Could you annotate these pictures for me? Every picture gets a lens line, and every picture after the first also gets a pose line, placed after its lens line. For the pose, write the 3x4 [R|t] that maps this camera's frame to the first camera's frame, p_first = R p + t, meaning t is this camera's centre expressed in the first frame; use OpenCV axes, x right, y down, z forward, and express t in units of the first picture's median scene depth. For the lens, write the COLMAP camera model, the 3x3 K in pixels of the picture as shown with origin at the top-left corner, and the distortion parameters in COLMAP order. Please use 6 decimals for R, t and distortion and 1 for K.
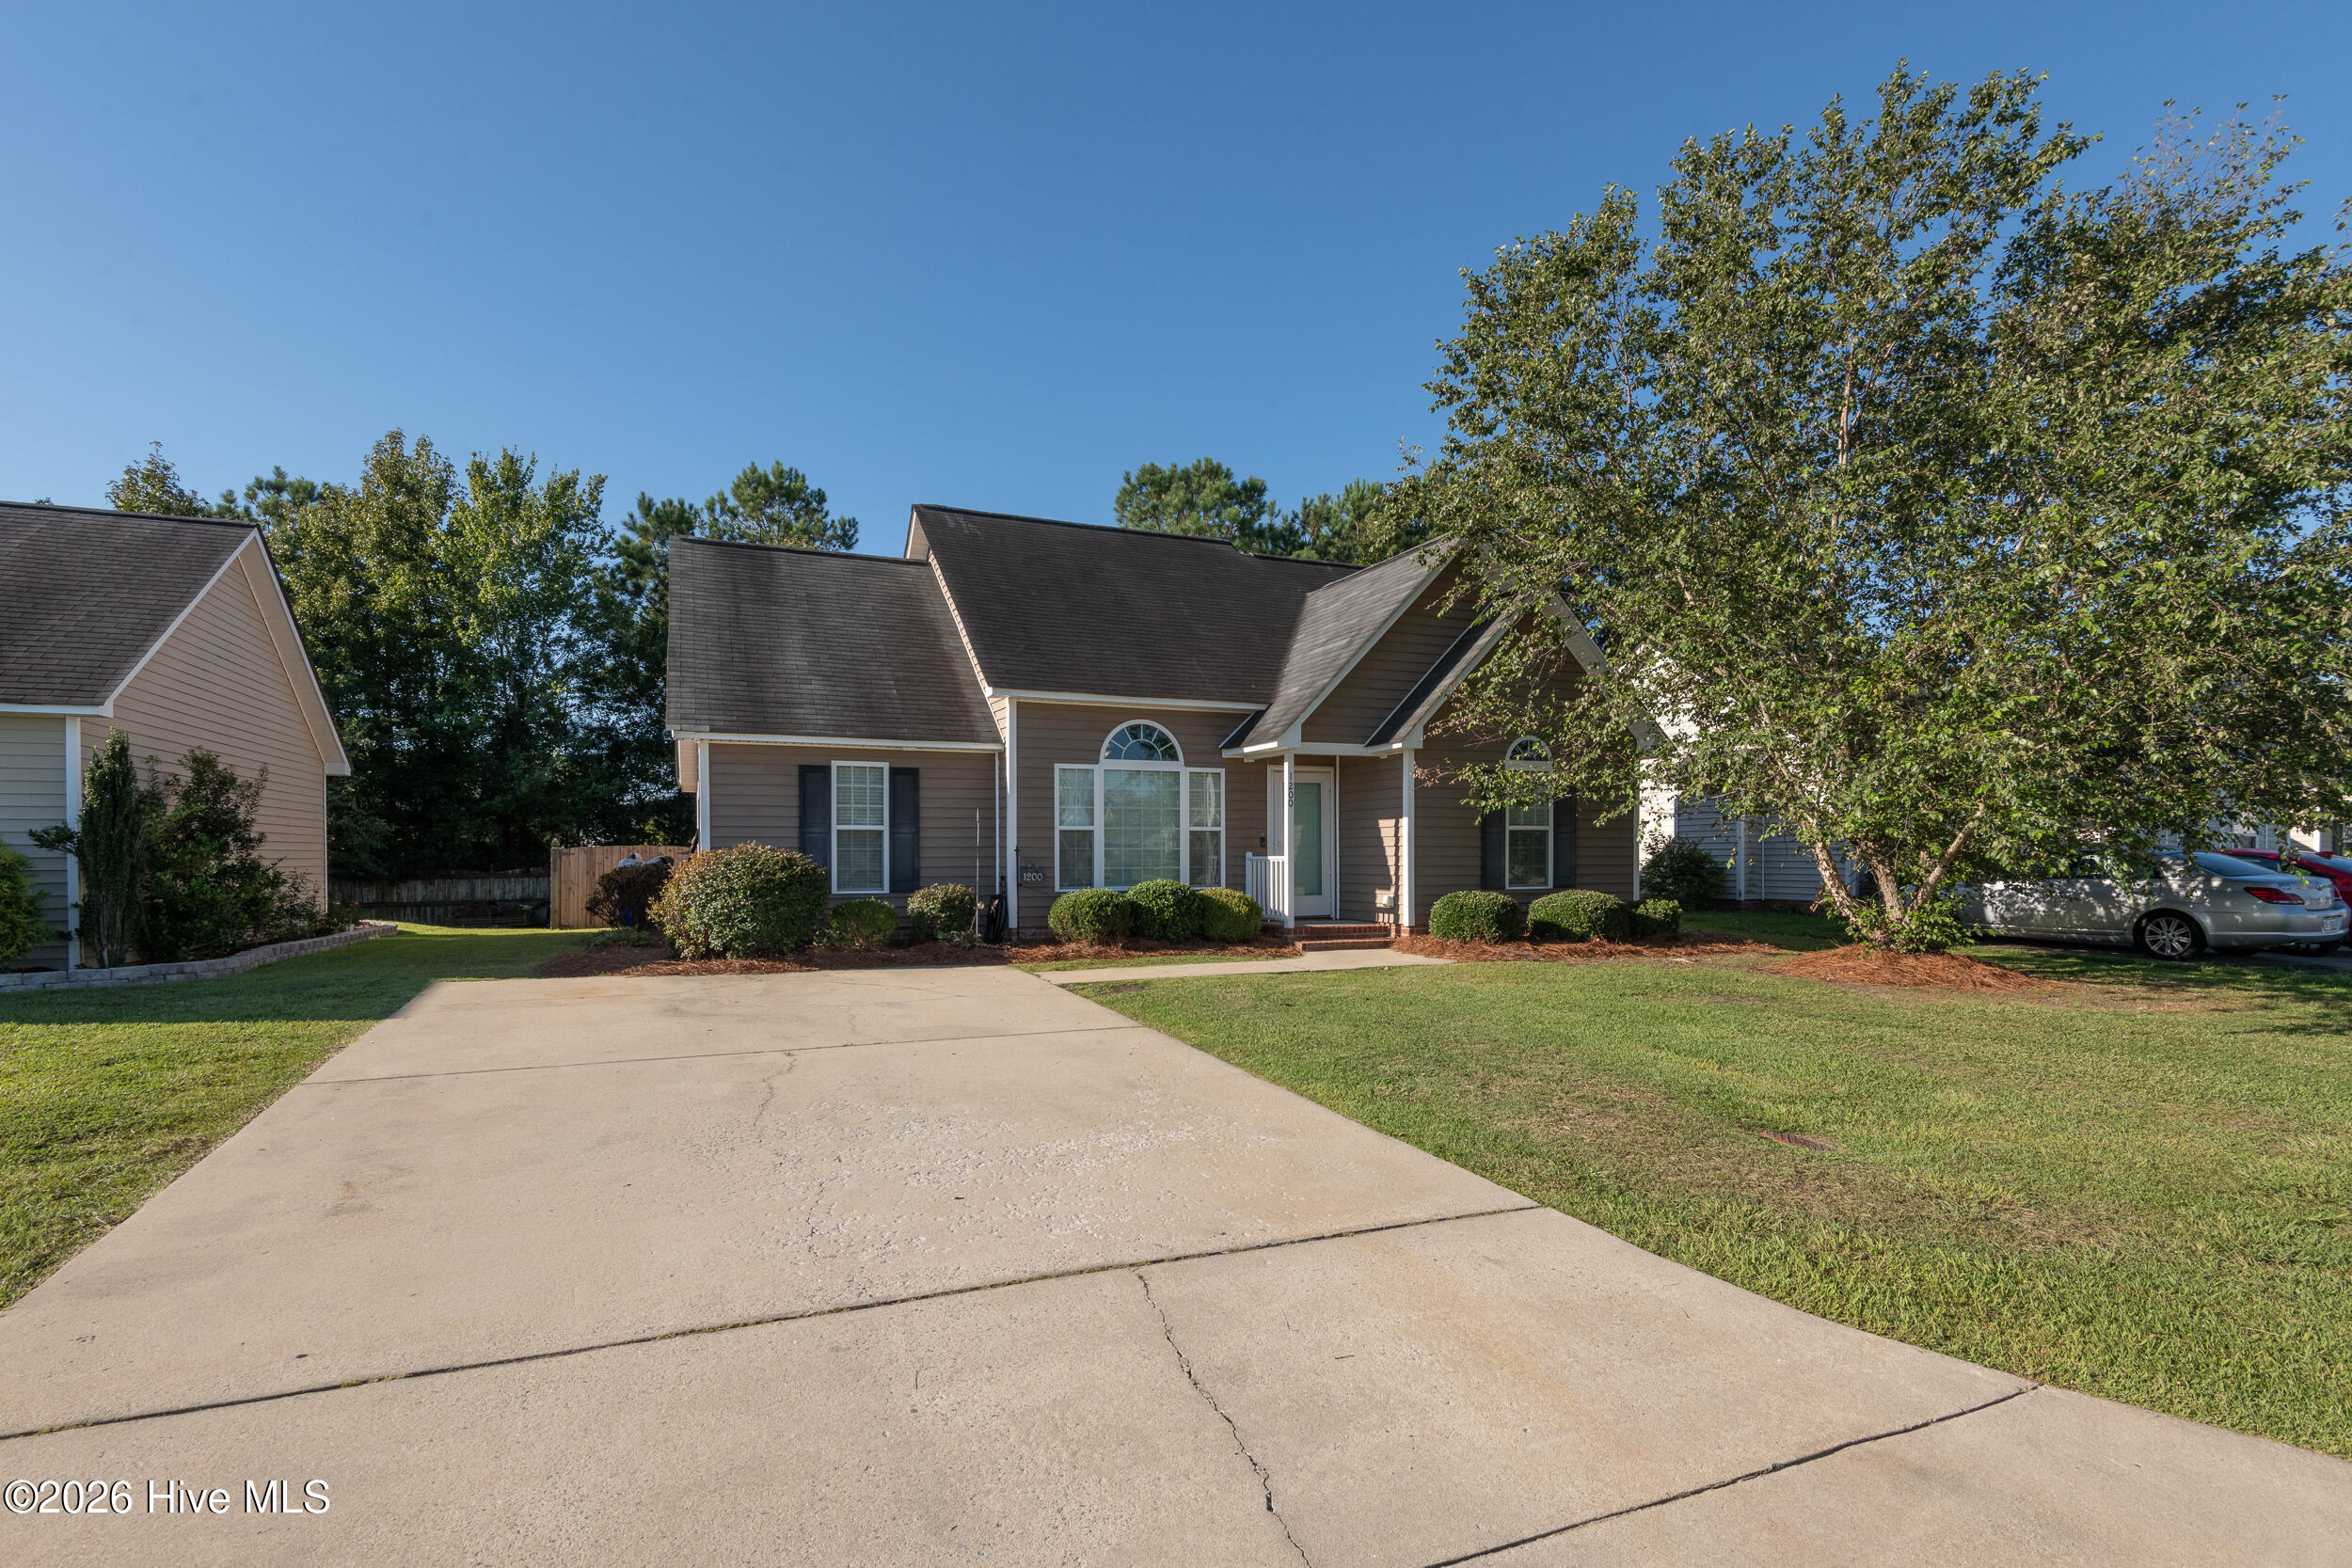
lens RADIAL K [[1089.6, 0, 1182.8], [0, 1089.6, 868.8], [0, 0, 1]] dist [0.031941, -0.016770]
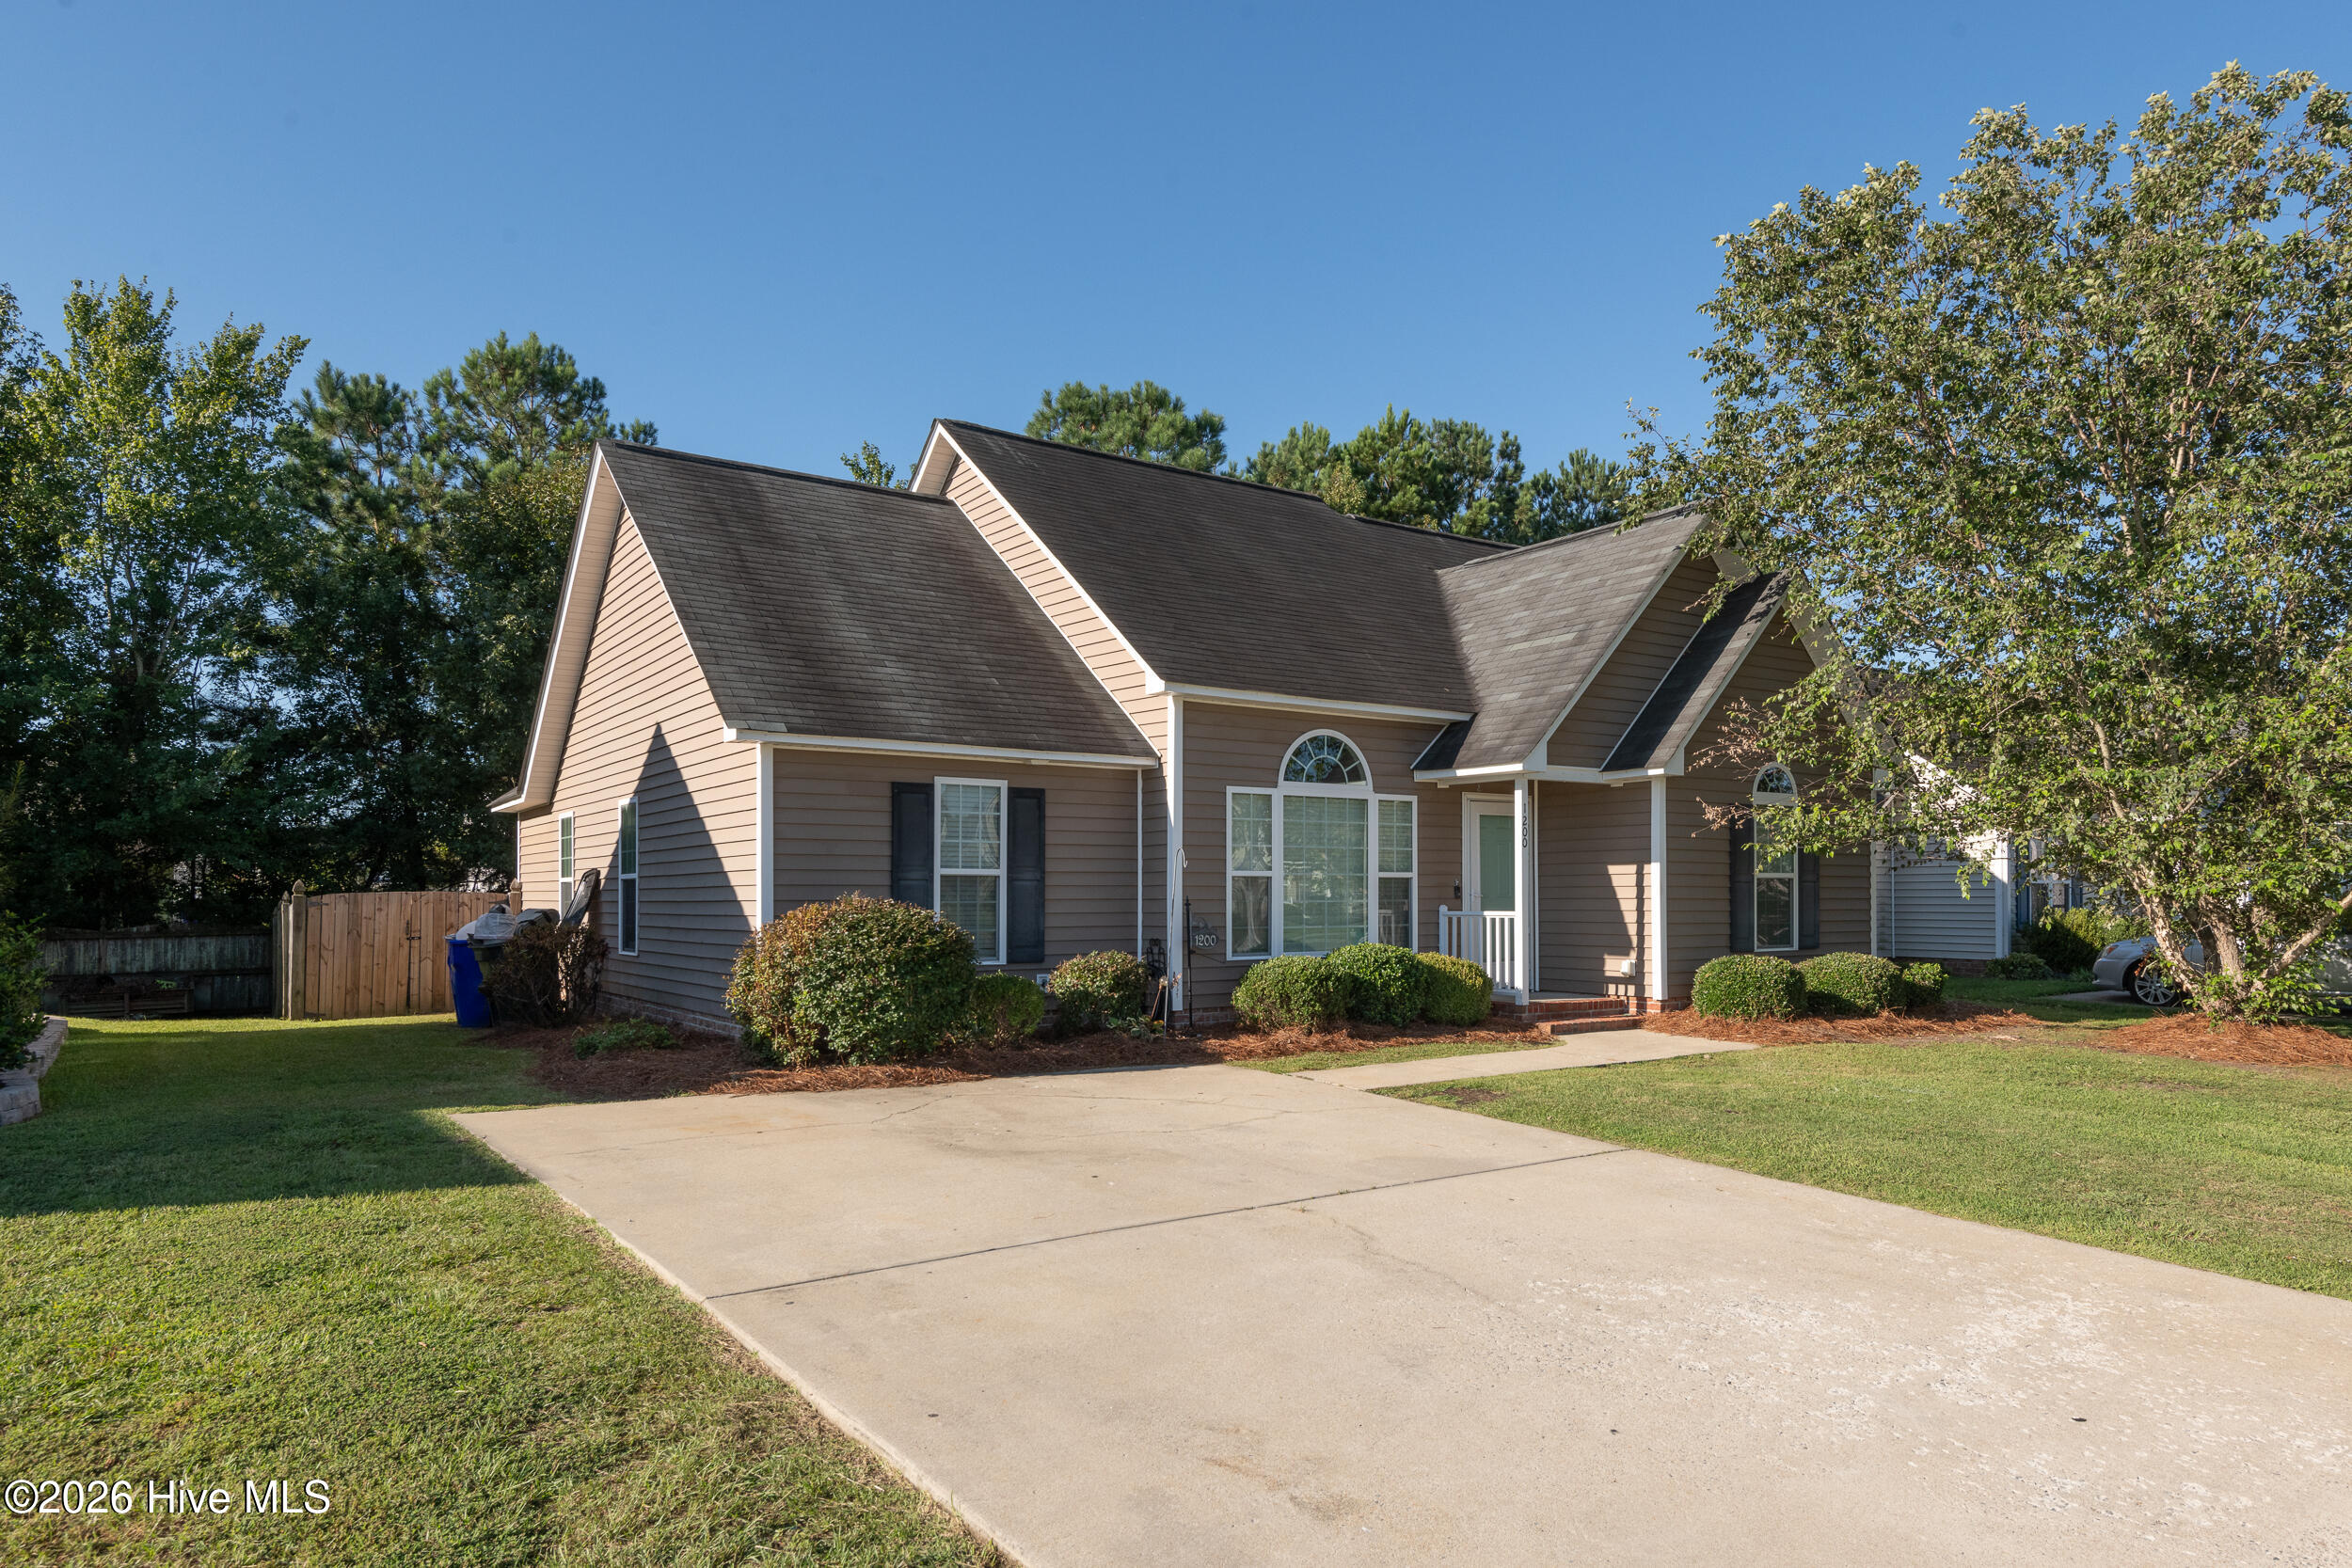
lens RADIAL K [[1413.3, 0, 1232.5], [0, 1413.3, 885.8], [0, 0, 1]] dist [0.029990, -0.009700]
pose [[0.975036, 0.003259, 0.222024, -0.320878], [0.001168, 0.999803, -0.019807, -0.010117], [-0.222045, 0.019572, 0.974840, 0.068569]]
